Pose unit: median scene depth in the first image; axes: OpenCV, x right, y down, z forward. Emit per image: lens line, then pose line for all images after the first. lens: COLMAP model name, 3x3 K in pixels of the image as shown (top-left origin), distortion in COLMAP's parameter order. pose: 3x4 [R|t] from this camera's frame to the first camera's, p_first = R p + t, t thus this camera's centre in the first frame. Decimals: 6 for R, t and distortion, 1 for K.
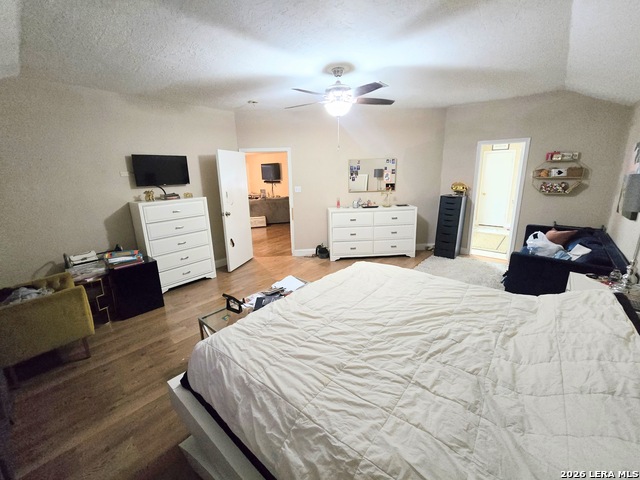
lens RADIAL K [[263.4, 0, 320.0], [0, 263.4, 236.0], [0, 0, 1]] dist [-0.001117, -0.000541]
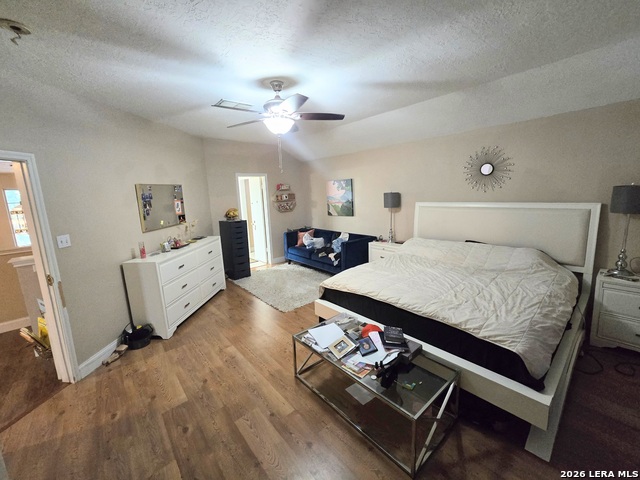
lens RADIAL K [[263.4, 0, 320.6], [0, 263.4, 236.5], [0, 0, 1]] dist [-0.001117, -0.000541]
pose [[0.145578, -0.157228, 0.976773, -0.580497], [0.277131, 0.954247, 0.112299, -0.130516], [-0.949740, 0.254346, 0.182490, 0.555589]]
